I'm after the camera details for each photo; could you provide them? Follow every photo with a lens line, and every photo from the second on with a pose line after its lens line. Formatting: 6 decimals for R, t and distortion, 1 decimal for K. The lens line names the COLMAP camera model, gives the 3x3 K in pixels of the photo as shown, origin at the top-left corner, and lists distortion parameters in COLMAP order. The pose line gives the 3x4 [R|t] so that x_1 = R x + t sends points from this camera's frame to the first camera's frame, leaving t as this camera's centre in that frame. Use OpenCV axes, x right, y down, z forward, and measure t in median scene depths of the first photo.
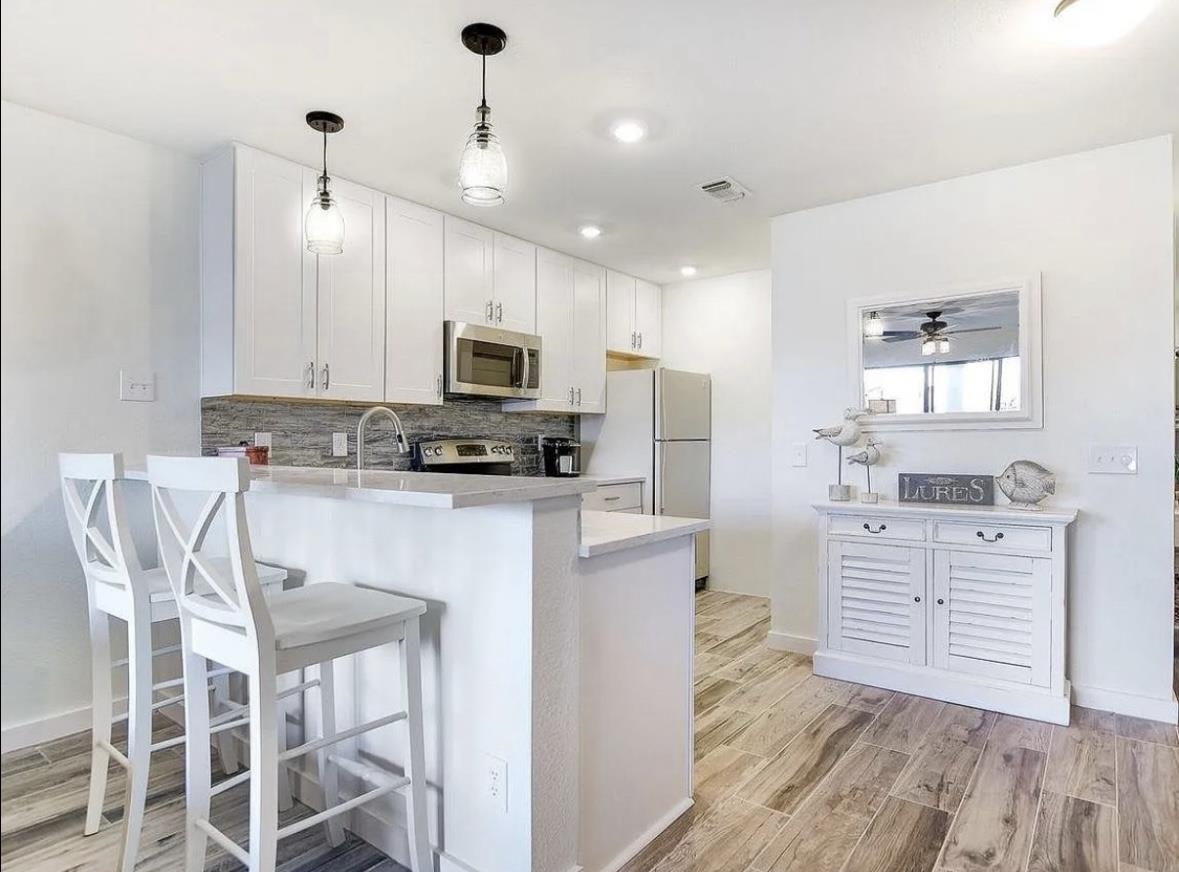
lens RADIAL K [[662.4, 0, 583.6], [0, 662.4, 442.2], [0, 0, 1]] dist [0.001052, 0.001142]
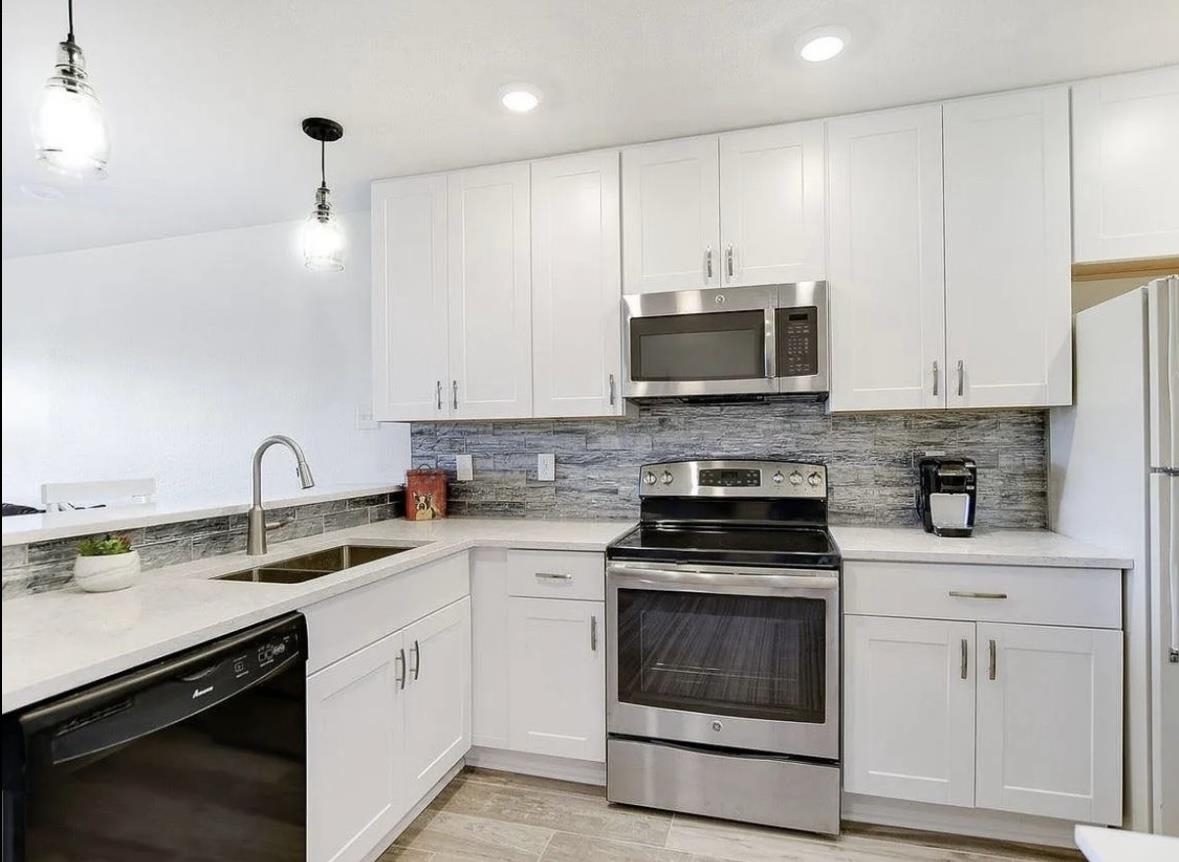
lens RADIAL K [[662.4, 0, 586.4], [0, 662.4, 432.9], [0, 0, 1]] dist [0.001052, 0.001142]
pose [[0.374246, -0.014355, -0.927218, 0.456690], [0.009649, 0.999886, -0.011586, -0.030727], [0.927279, -0.004611, 0.374342, 0.722456]]
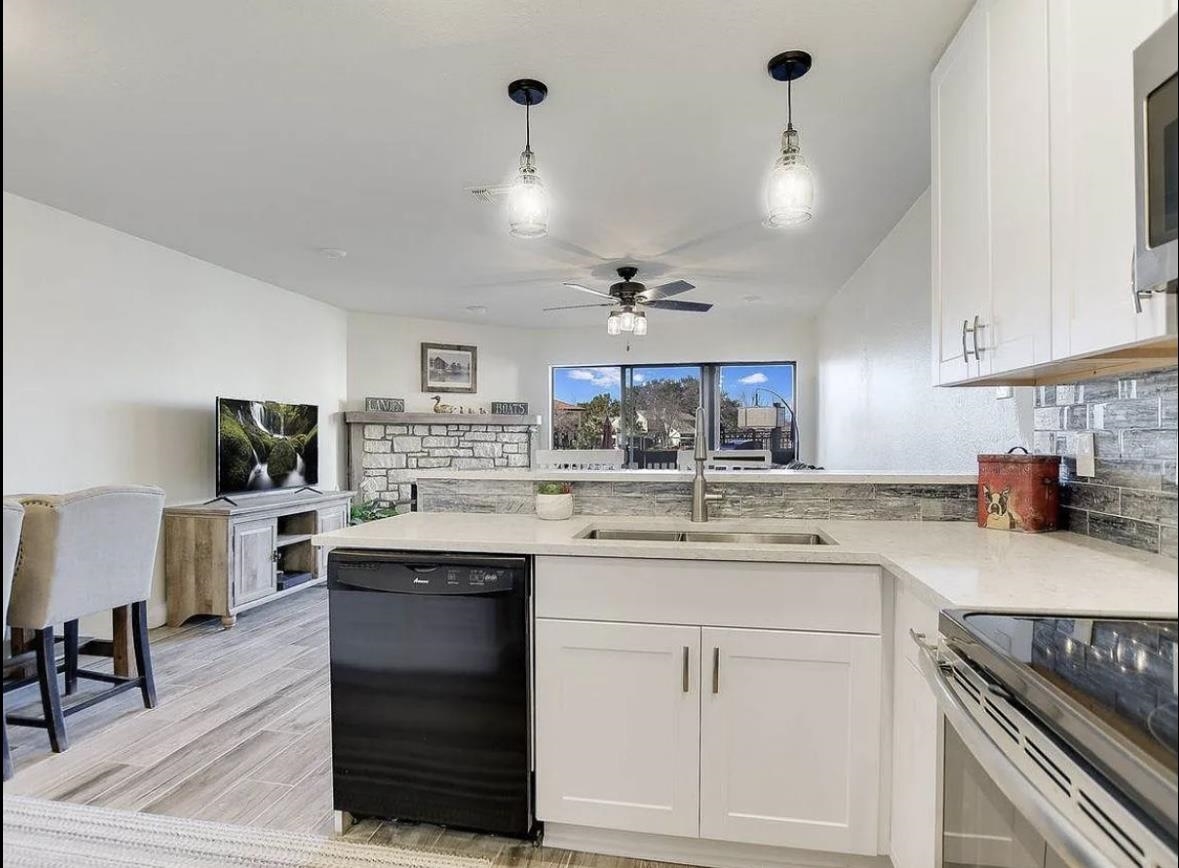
lens RADIAL K [[662.4, 0, 590.1], [0, 662.4, 439.3], [0, 0, 1]] dist [0.001052, 0.001142]
pose [[-0.895139, 0.005055, -0.445759, 0.153400], [0.004099, 0.999987, 0.003108, -0.011280], [0.445769, 0.000955, -0.895148, 1.206556]]
